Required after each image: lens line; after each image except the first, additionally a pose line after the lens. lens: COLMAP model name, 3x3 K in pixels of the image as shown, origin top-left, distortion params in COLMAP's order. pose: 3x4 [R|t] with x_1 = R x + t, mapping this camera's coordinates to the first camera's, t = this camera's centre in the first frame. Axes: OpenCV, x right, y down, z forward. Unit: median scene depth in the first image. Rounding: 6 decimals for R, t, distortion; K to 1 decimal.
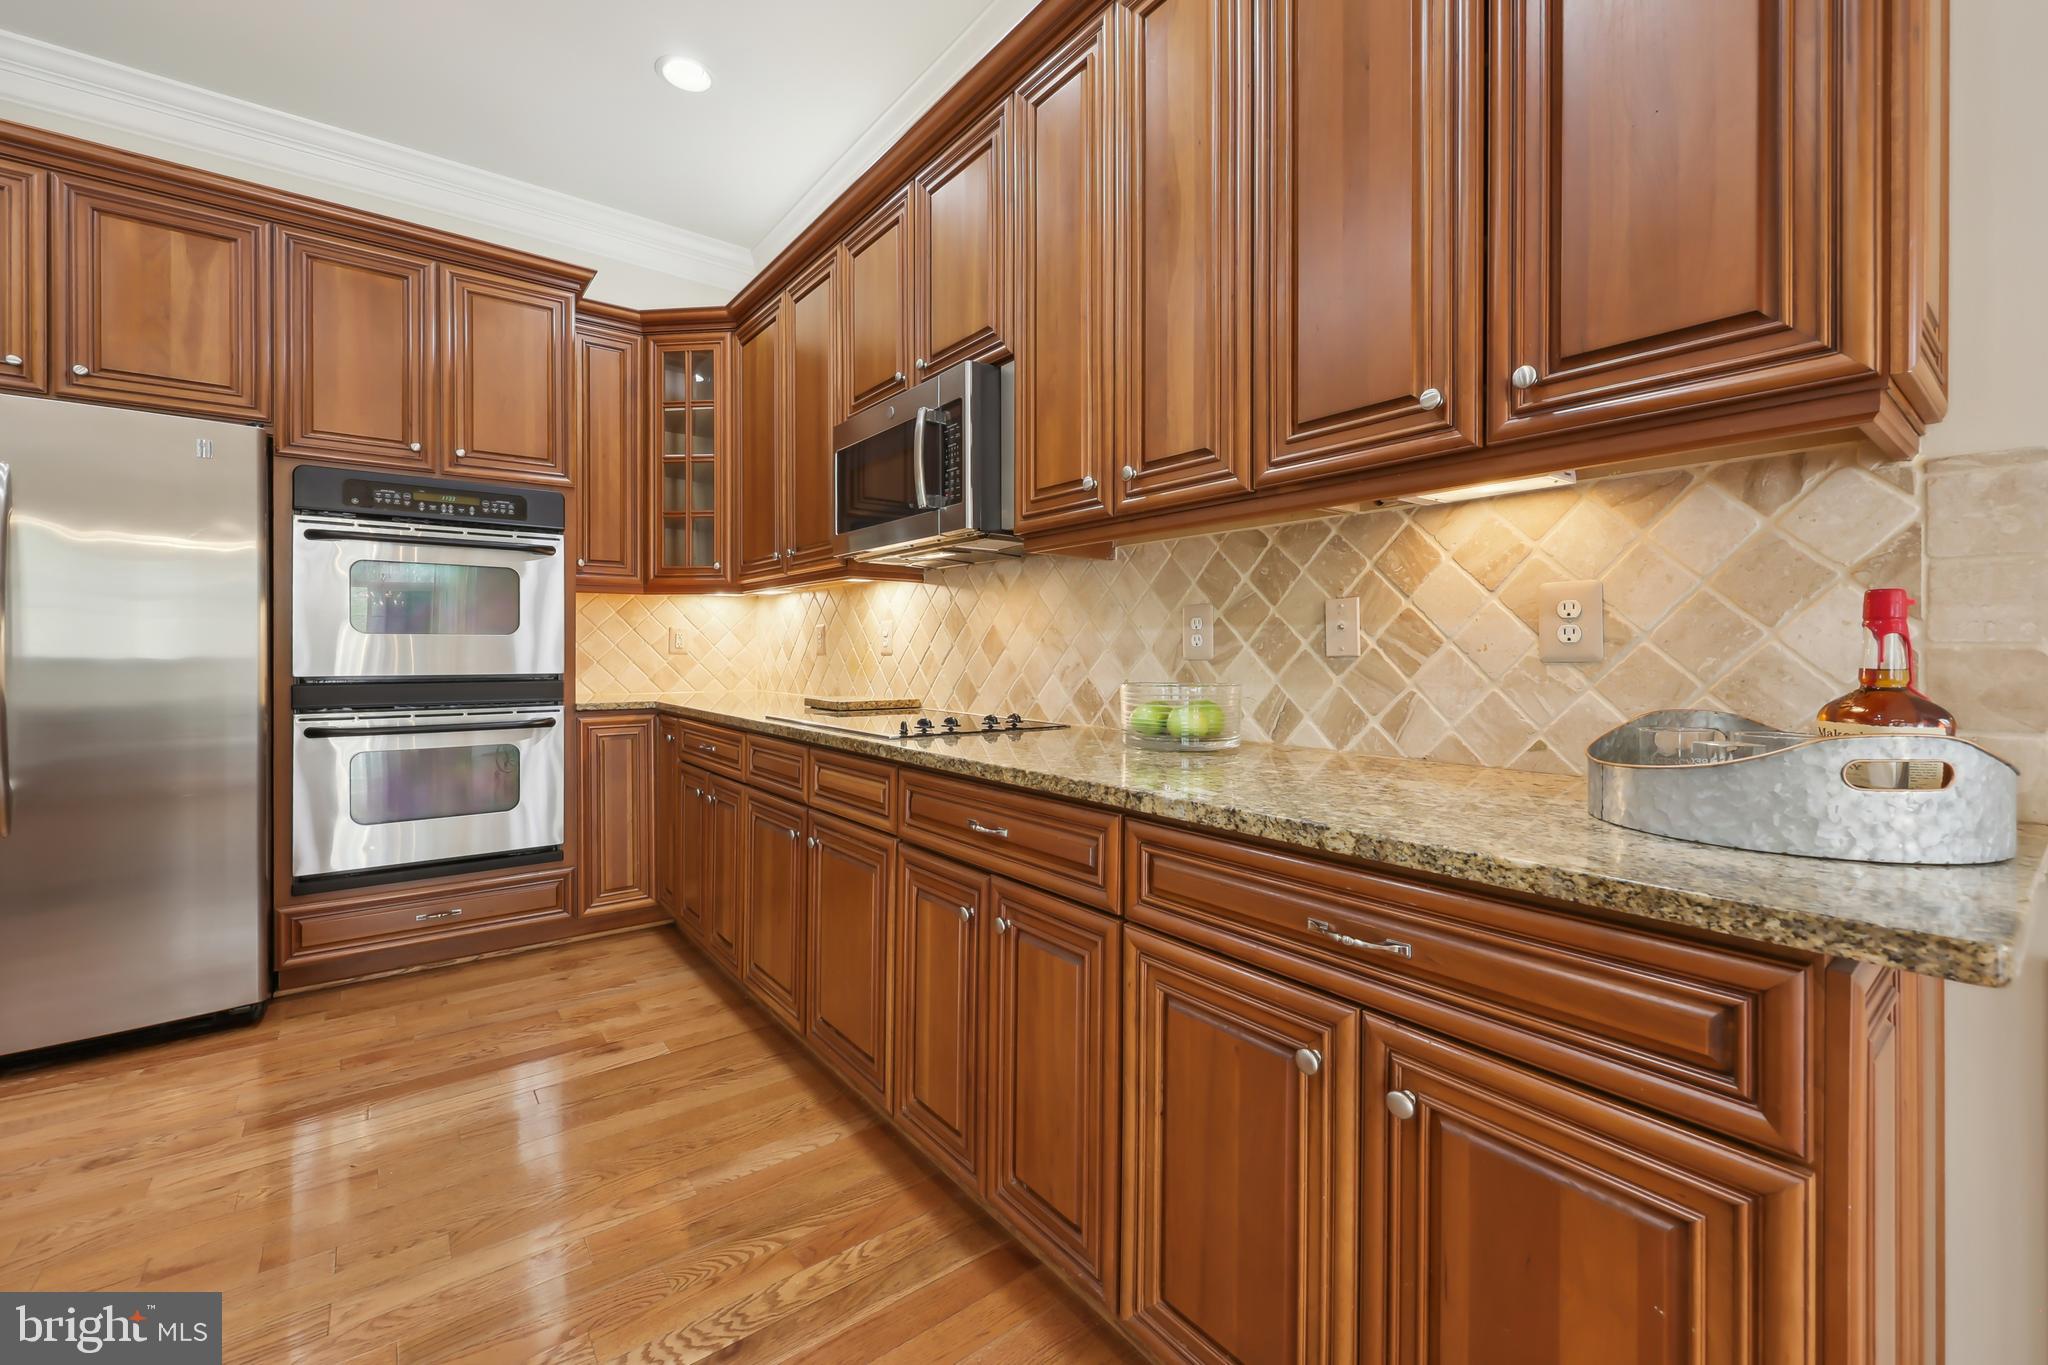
lens RADIAL K [[843.7, 0, 1018.2], [0, 843.7, 657.5], [0, 0, 1]] dist [0.000184, 0.000054]
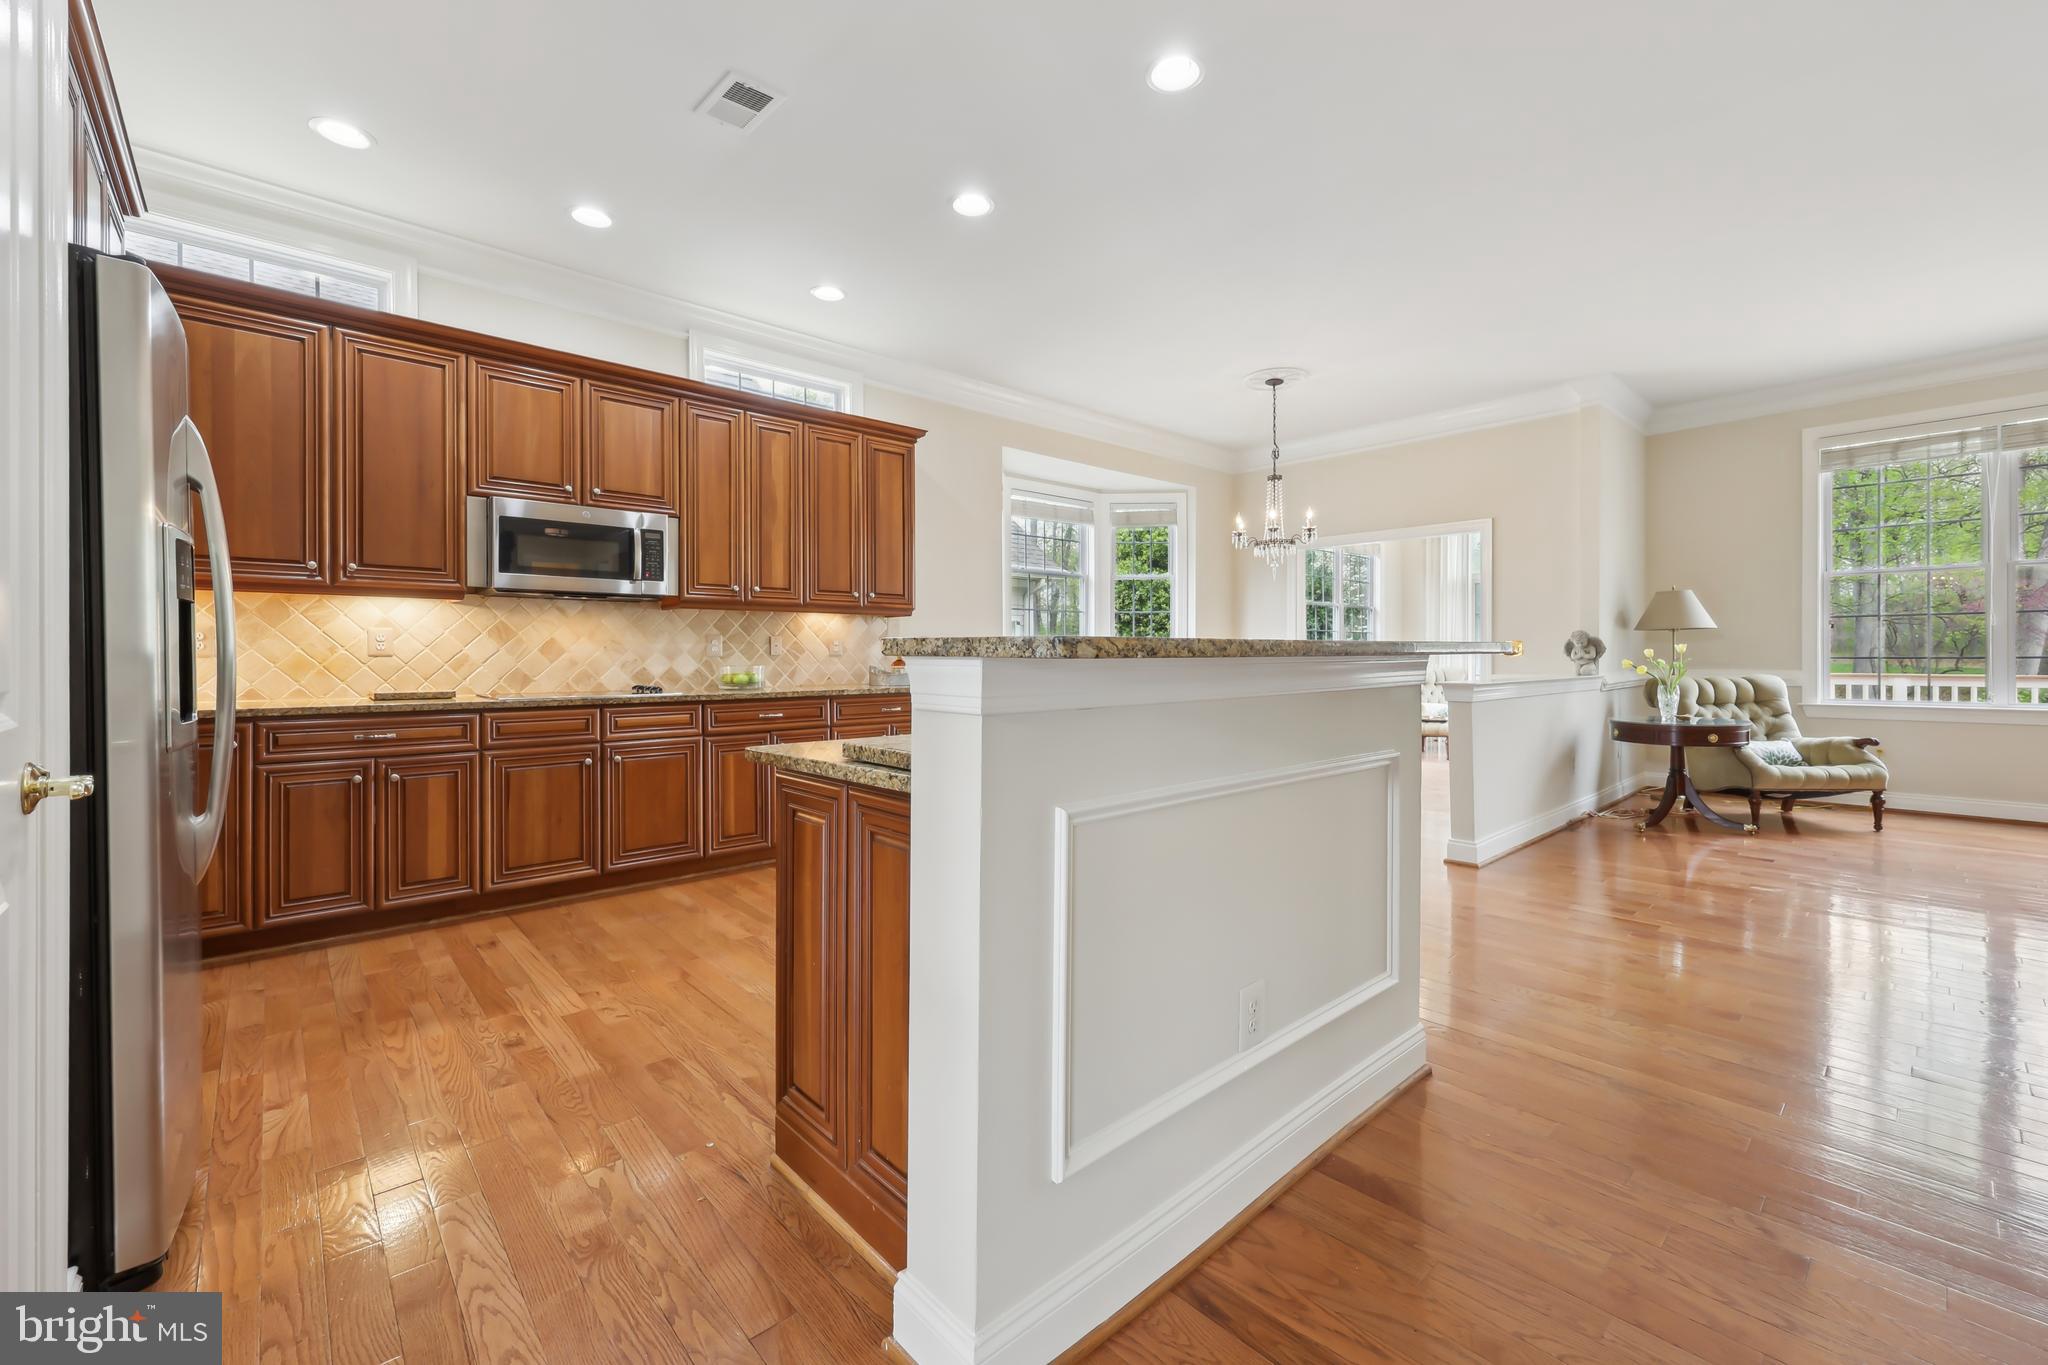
lens RADIAL K [[836.8, 0, 1025.3], [0, 836.8, 663.3], [0, 0, 1]] dist [-0.001351, 0.000357]
pose [[-0.090704, -0.006654, 0.995856, -2.111251], [0.009897, 0.999922, 0.007582, 0.011107], [-0.995829, 0.010544, -0.090631, 0.286935]]
